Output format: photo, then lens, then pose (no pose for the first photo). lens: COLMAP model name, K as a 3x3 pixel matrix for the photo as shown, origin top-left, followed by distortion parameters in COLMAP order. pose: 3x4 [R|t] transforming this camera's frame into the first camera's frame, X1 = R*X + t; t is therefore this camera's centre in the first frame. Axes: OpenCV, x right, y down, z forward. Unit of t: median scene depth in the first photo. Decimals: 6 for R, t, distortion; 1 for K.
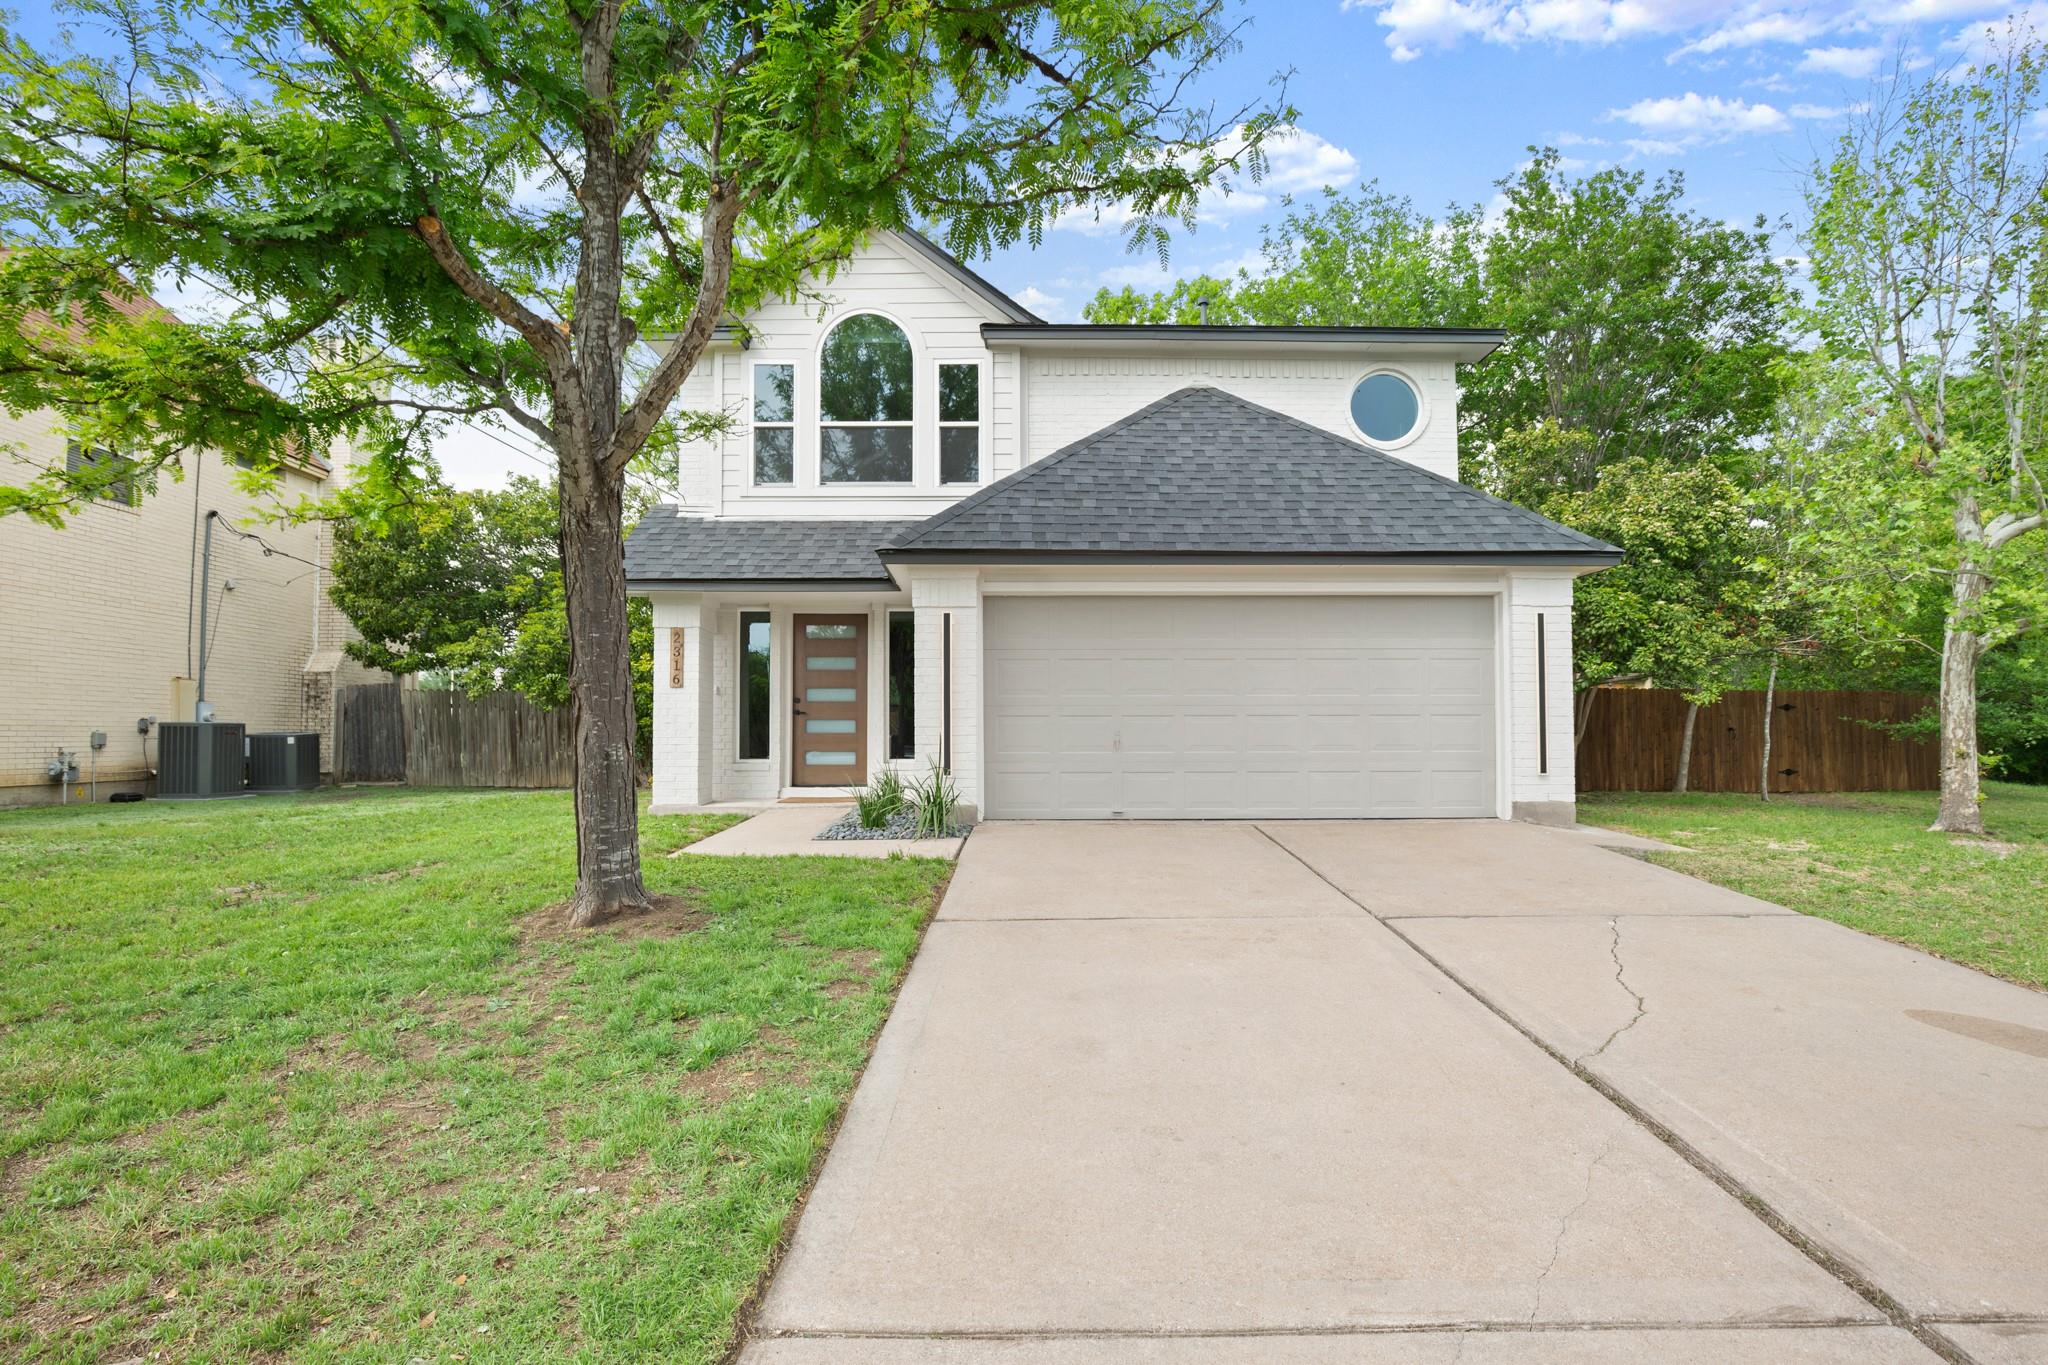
lens RADIAL K [[951.0, 0, 1030.2], [0, 951.0, 698.5], [0, 0, 1]] dist [-0.015138, -0.000326]
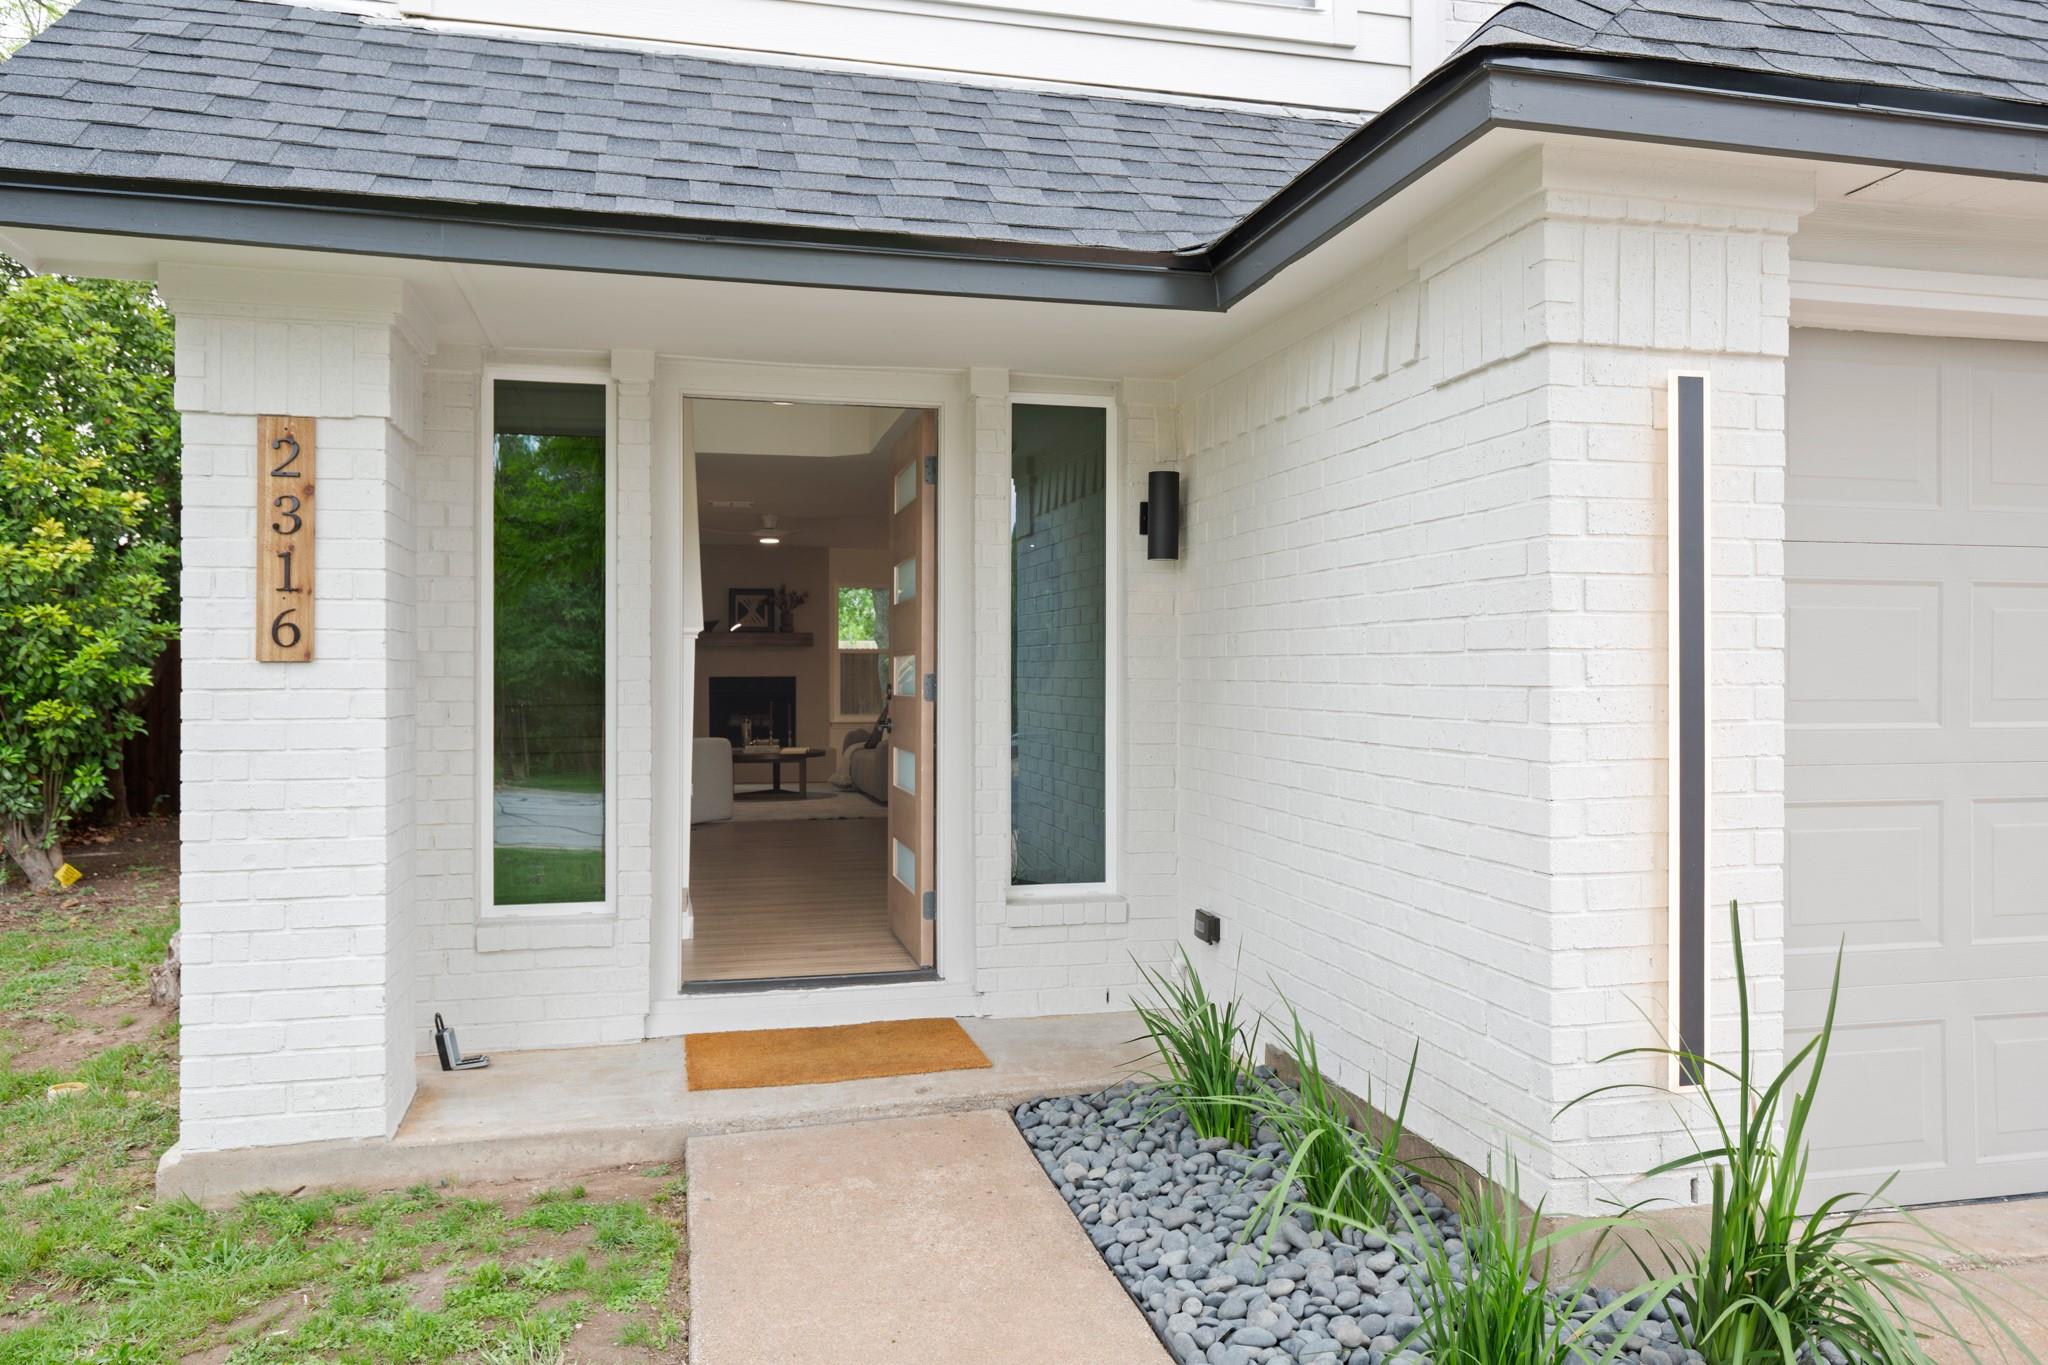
lens RADIAL K [[1473.9, 0, 1036.7], [0, 1473.9, 668.4], [0, 0, 1]] dist [0.007263, 0.003625]
pose [[0.972660, 0.003098, 0.232214, -0.254983], [-0.011564, 0.999317, 0.035107, -0.023991], [-0.231947, -0.036833, 0.972031, 0.548255]]
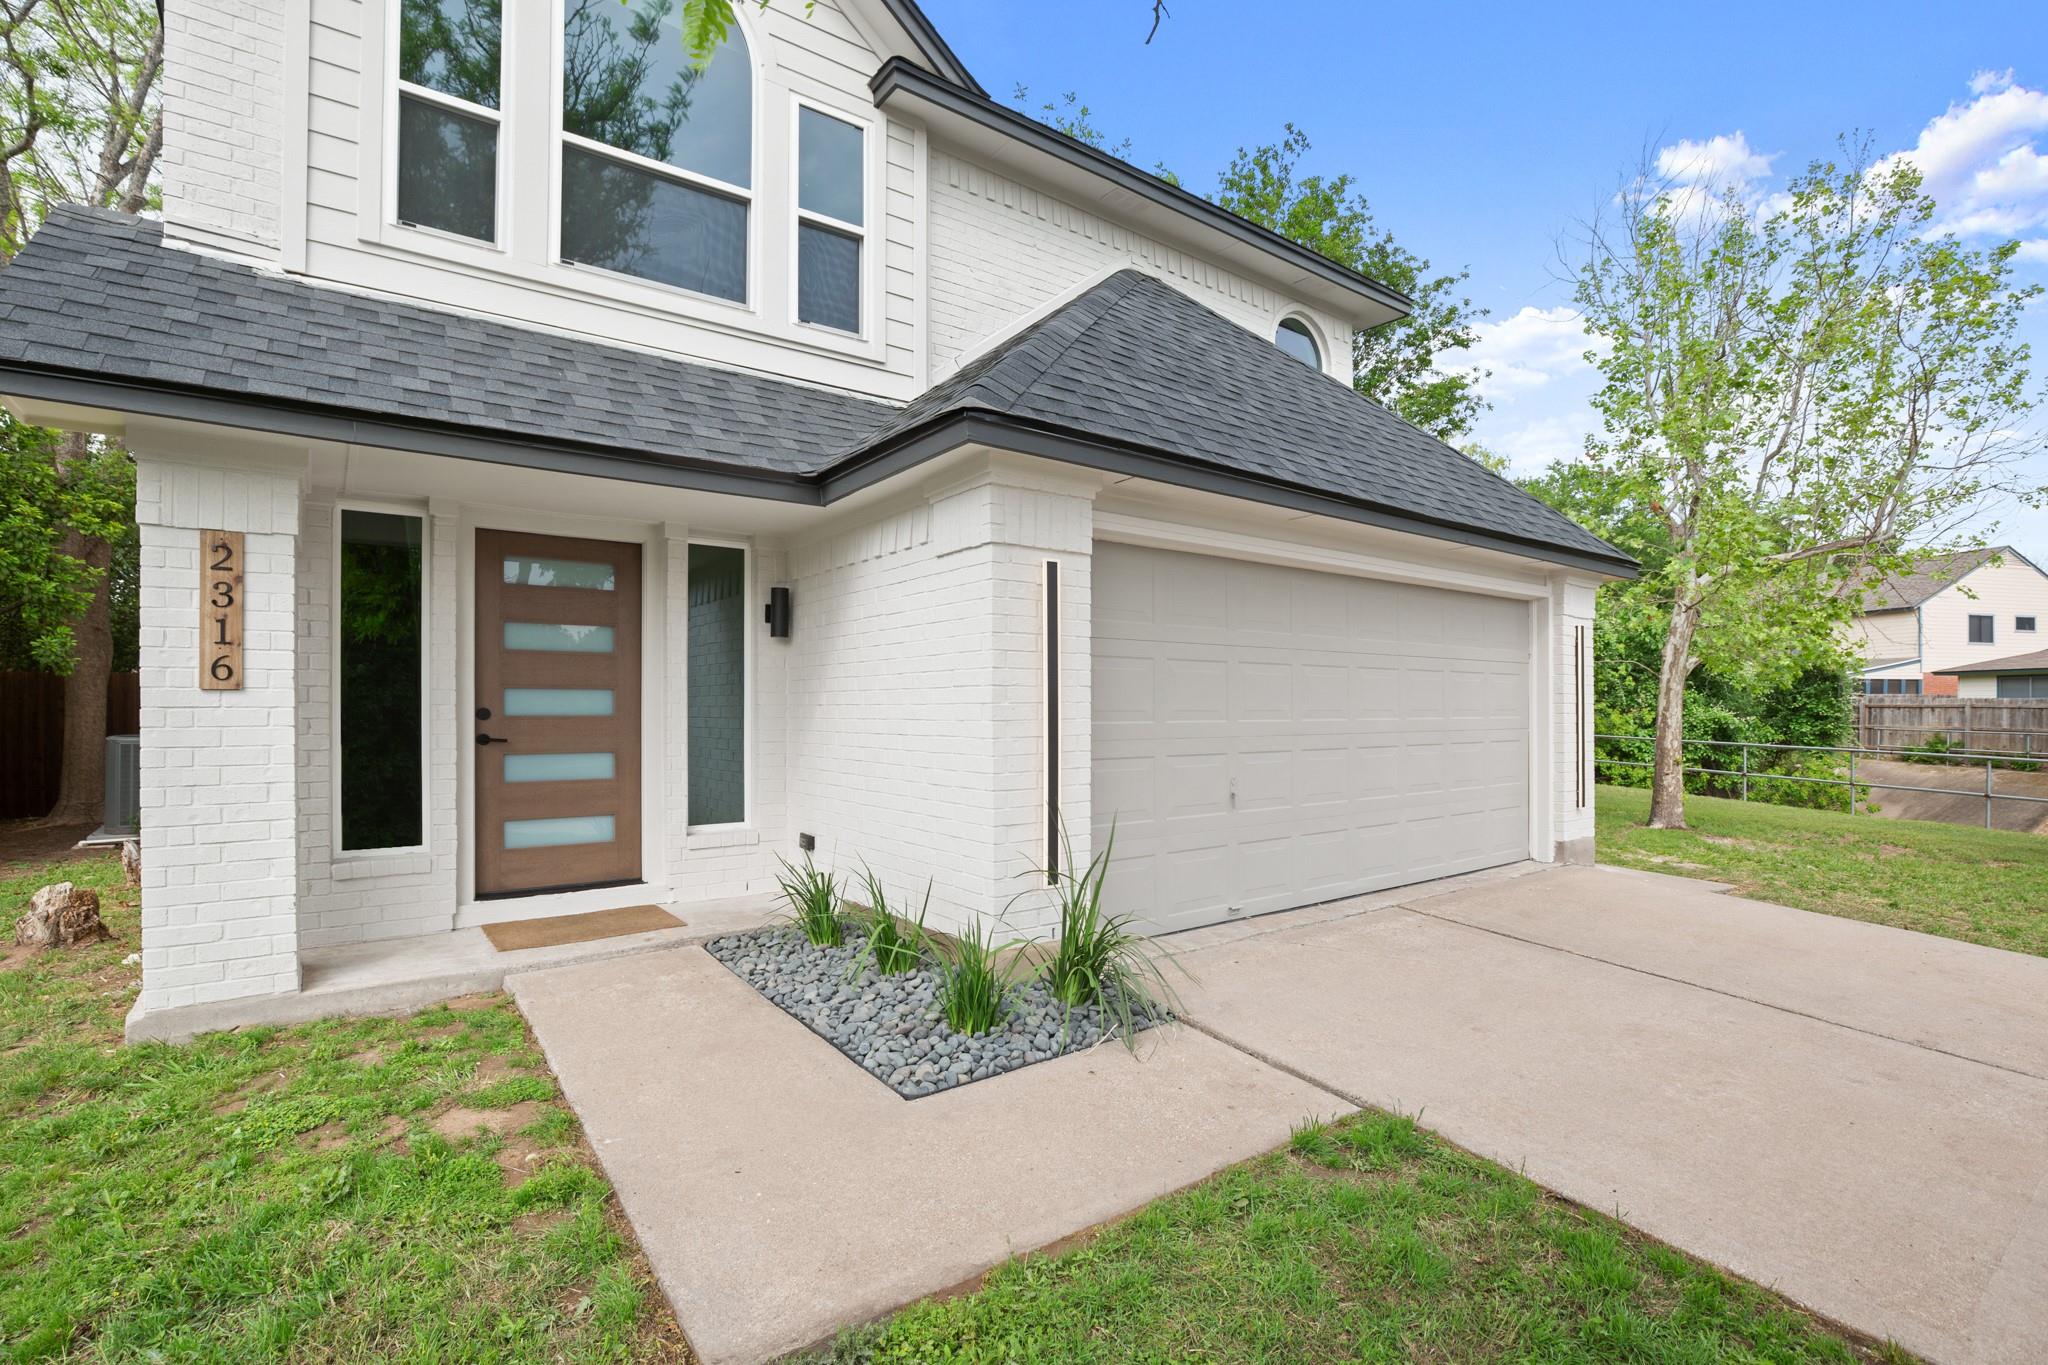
lens RADIAL K [[951.0, 0, 1030.2], [0, 951.0, 698.5], [0, 0, 1]] dist [-0.015138, -0.000326]
pose [[0.807353, 0.007591, 0.590020, -0.311529], [-0.022539, 0.999584, 0.017980, -0.020755], [-0.589638, -0.027814, 0.807189, 0.475889]]
